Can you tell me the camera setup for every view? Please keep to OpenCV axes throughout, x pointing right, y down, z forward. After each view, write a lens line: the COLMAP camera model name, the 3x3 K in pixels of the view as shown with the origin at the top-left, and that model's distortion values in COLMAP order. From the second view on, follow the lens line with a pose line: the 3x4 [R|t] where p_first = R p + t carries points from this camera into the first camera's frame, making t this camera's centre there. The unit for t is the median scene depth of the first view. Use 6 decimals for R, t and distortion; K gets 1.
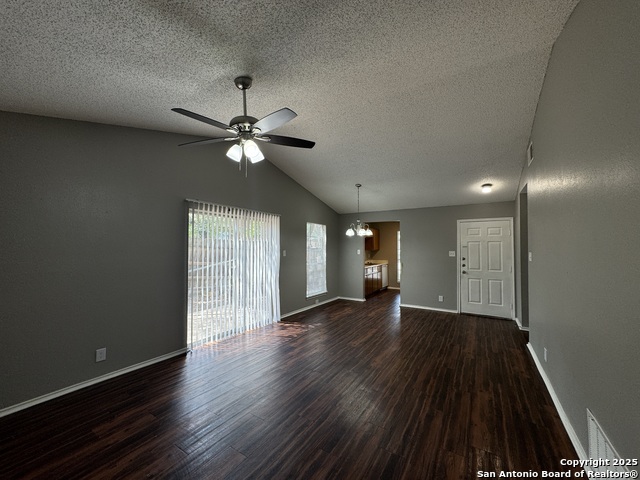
lens RADIAL K [[255.1, 0, 321.4], [0, 255.1, 240.6], [0, 0, 1]] dist [-0.002607, 0.000255]
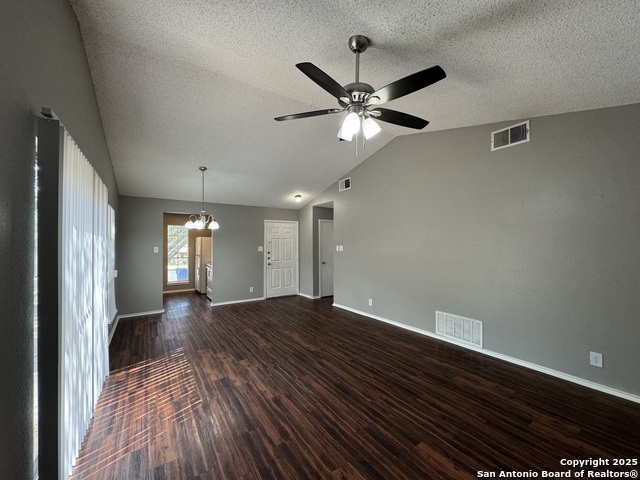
lens RADIAL K [[255.1, 0, 319.1], [0, 255.1, 243.3], [0, 0, 1]] dist [-0.002607, 0.000255]
pose [[0.400642, -0.000289, 0.916234, -0.591621], [-0.017309, 0.999819, 0.007884, 0.018119], [-0.916071, -0.019018, 0.400565, 0.412388]]
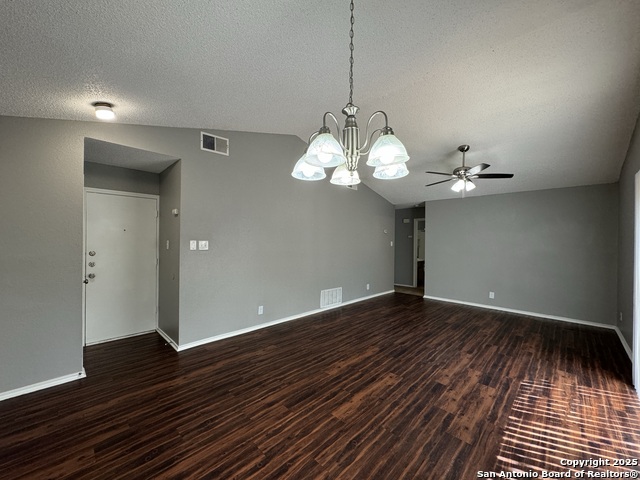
lens RADIAL K [[255.1, 0, 322.8], [0, 255.1, 241.2], [0, 0, 1]] dist [-0.002607, 0.000255]
pose [[-0.978984, -0.010327, 0.203673, 0.158441], [-0.015800, 0.999556, -0.025264, 0.055899], [-0.203322, -0.027951, -0.978713, 1.564766]]
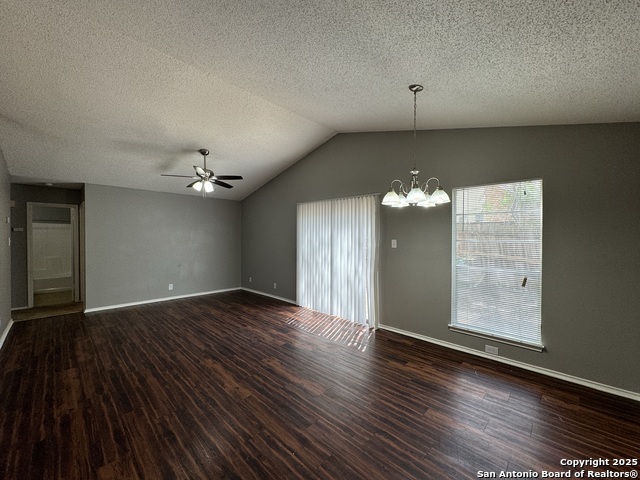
lens RADIAL K [[255.1, 0, 316.9], [0, 255.1, 240.3], [0, 0, 1]] dist [-0.002607, 0.000255]
pose [[-0.207786, 0.009510, -0.978128, 0.767162], [0.024006, 0.999701, 0.004620, 0.041695], [0.977880, -0.022521, -0.207953, 1.189474]]
